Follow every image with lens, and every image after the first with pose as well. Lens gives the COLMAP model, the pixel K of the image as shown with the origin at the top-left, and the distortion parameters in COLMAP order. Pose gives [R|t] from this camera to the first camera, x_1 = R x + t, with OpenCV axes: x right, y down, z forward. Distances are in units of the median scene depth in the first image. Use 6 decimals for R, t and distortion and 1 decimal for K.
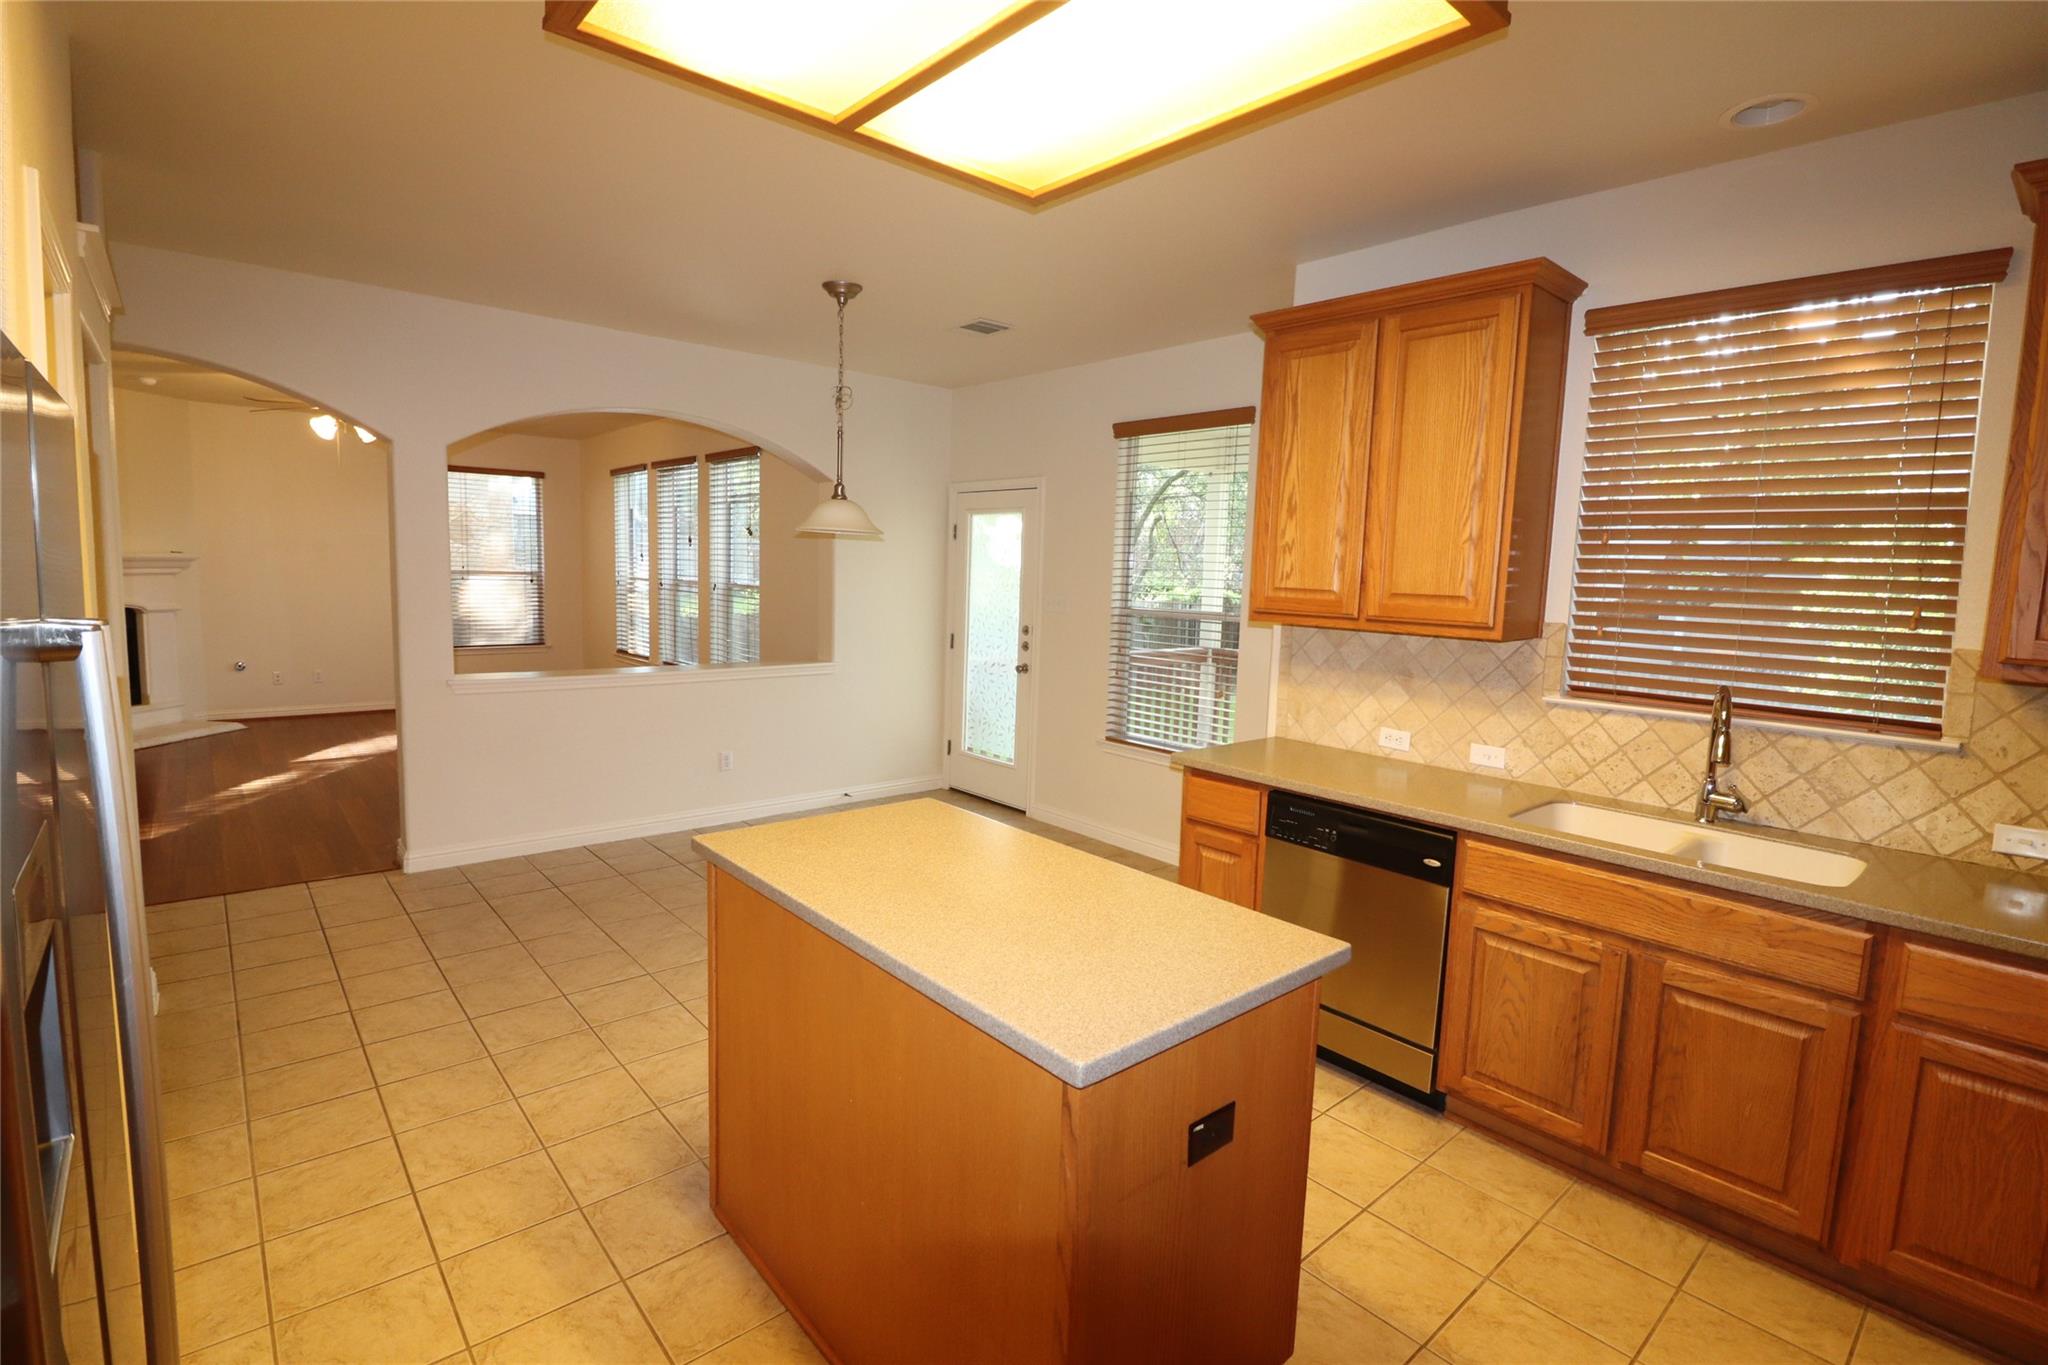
lens RADIAL K [[954.4, 0, 1022.5], [0, 954.4, 677.1], [0, 0, 1]] dist [-0.012620, -0.004678]
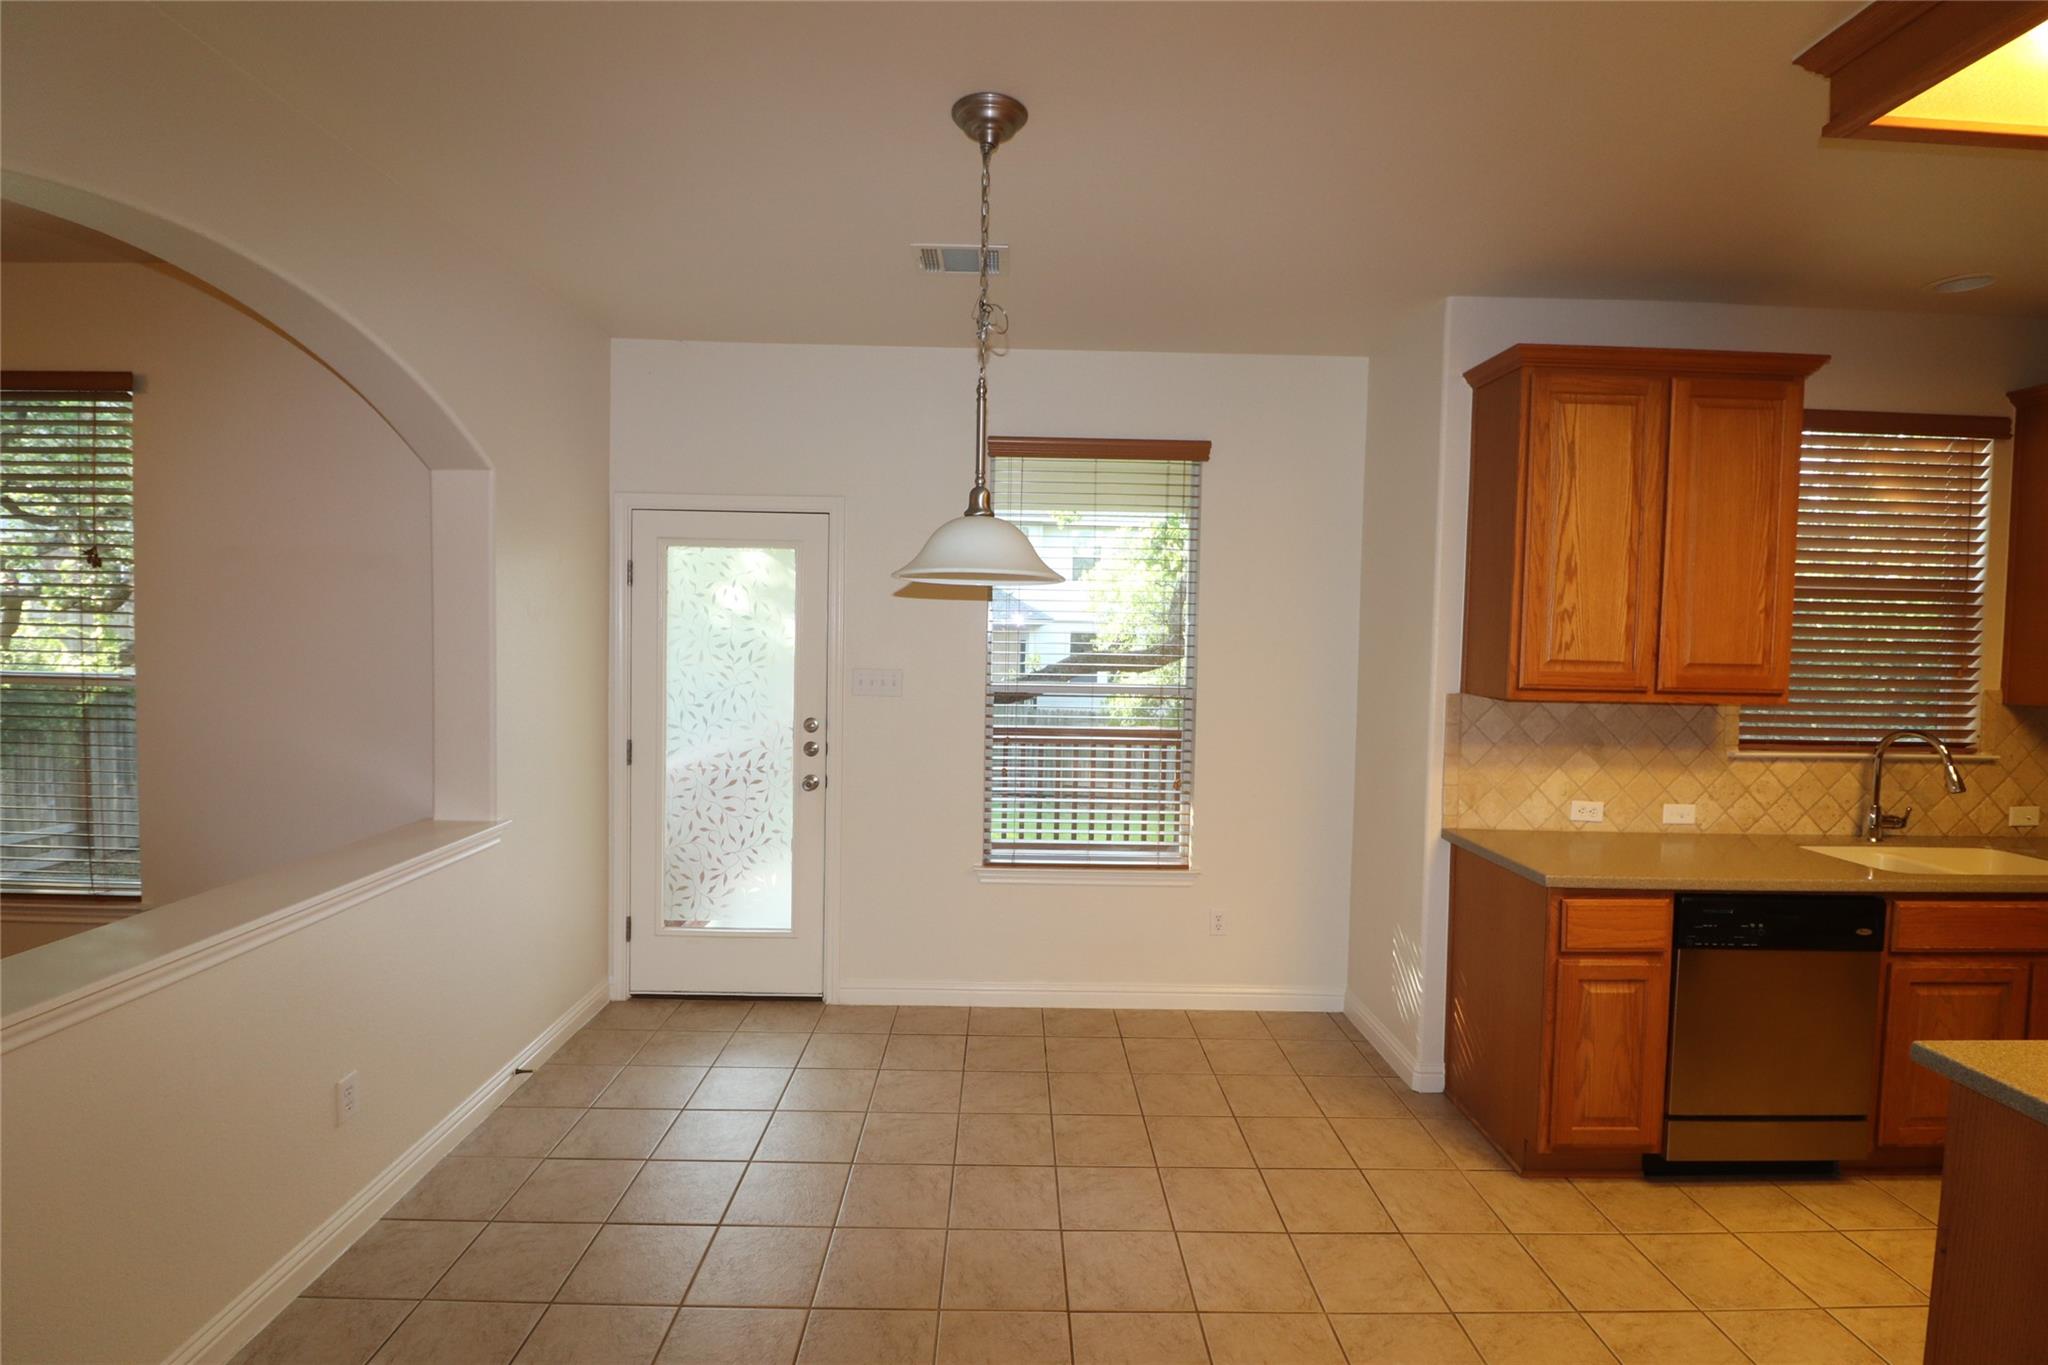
lens RADIAL K [[954.4, 0, 1022.5], [0, 954.4, 677.2], [0, 0, 1]] dist [-0.012620, -0.004678]
pose [[0.647657, -0.055908, 0.759878, -0.715798], [0.088447, 0.996079, -0.002099, -0.120862], [-0.756781, 0.068569, 0.650062, 0.812915]]
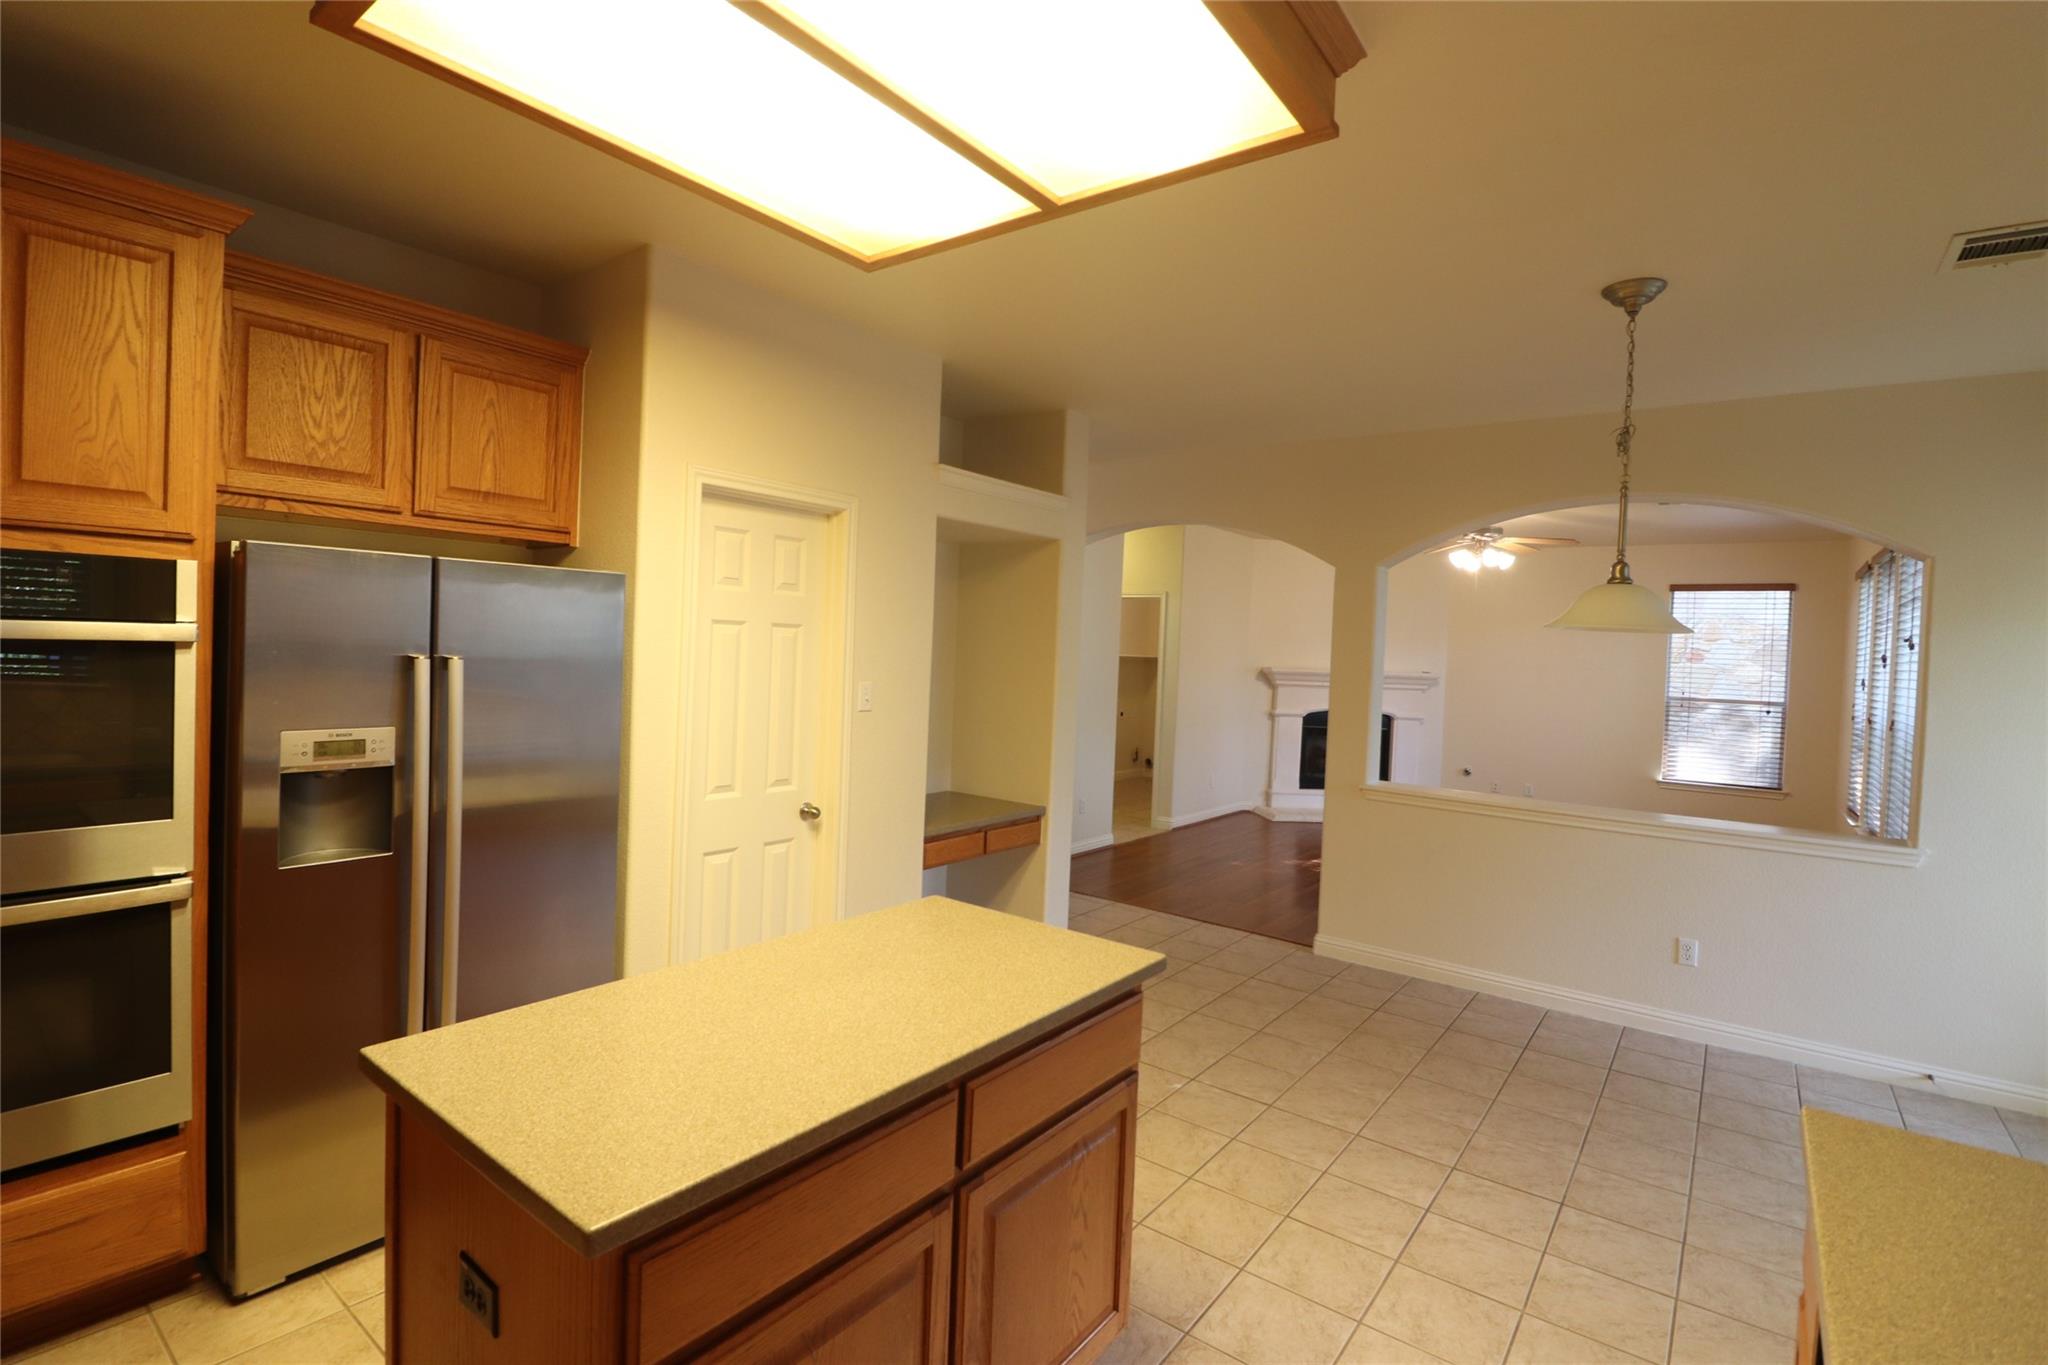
lens RADIAL K [[954.4, 0, 1009.2], [0, 954.4, 667.8], [0, 0, 1]] dist [-0.012620, -0.004678]
pose [[0.187443, -0.003055, -0.982271, 0.506271], [-0.146571, 0.988713, -0.031044, -0.047207], [0.971279, 0.149791, 0.184880, 0.556446]]
